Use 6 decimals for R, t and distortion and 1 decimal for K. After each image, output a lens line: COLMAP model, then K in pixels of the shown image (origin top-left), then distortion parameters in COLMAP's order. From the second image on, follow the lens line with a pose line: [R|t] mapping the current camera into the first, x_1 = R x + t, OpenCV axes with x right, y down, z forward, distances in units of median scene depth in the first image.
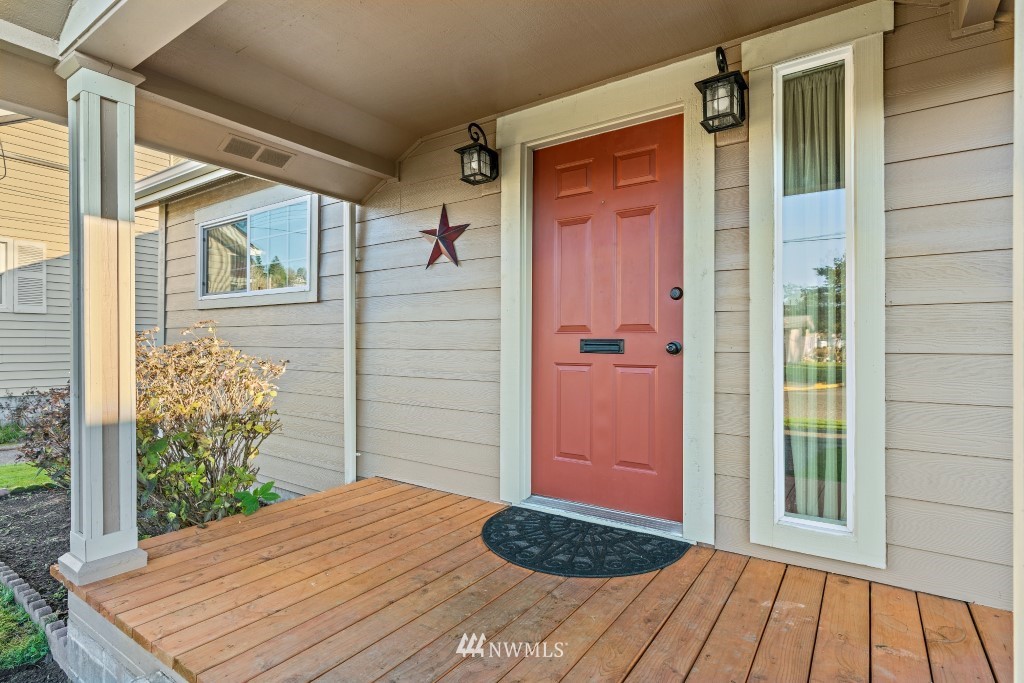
lens RADIAL K [[516.6, 0, 512.1], [0, 516.6, 339.9], [0, 0, 1]] dist [0.000353, 0.000349]
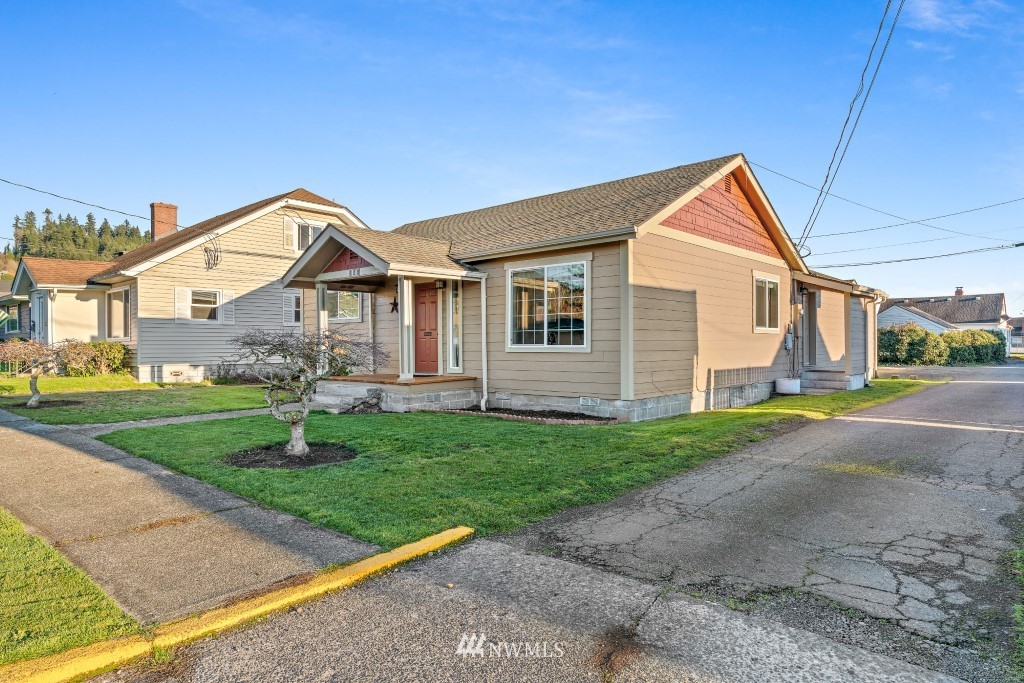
lens RADIAL K [[634.0, 0, 510.4], [0, 634.0, 341.8], [0, 0, 1]] dist [0.001010, -0.000035]
pose [[0.990560, -0.010616, -0.136670, 1.322402], [0.010362, 0.999943, -0.002572, 0.082358], [0.136689, 0.001132, 0.990613, -3.415799]]
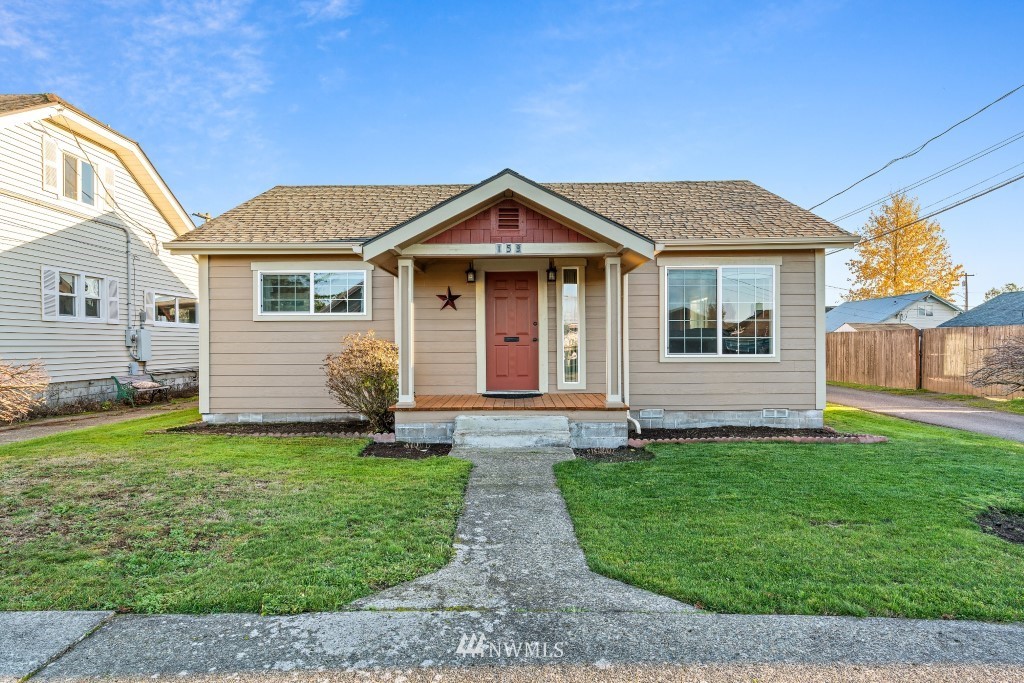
lens RADIAL K [[591.5, 0, 516.2], [0, 591.5, 345.0], [0, 0, 1]] dist [-0.001925, 0.000608]
pose [[0.837056, -0.003908, 0.547103, -1.538505], [0.005794, 0.999982, -0.001721, 0.045300], [-0.547087, 0.004611, 0.837063, -1.758013]]
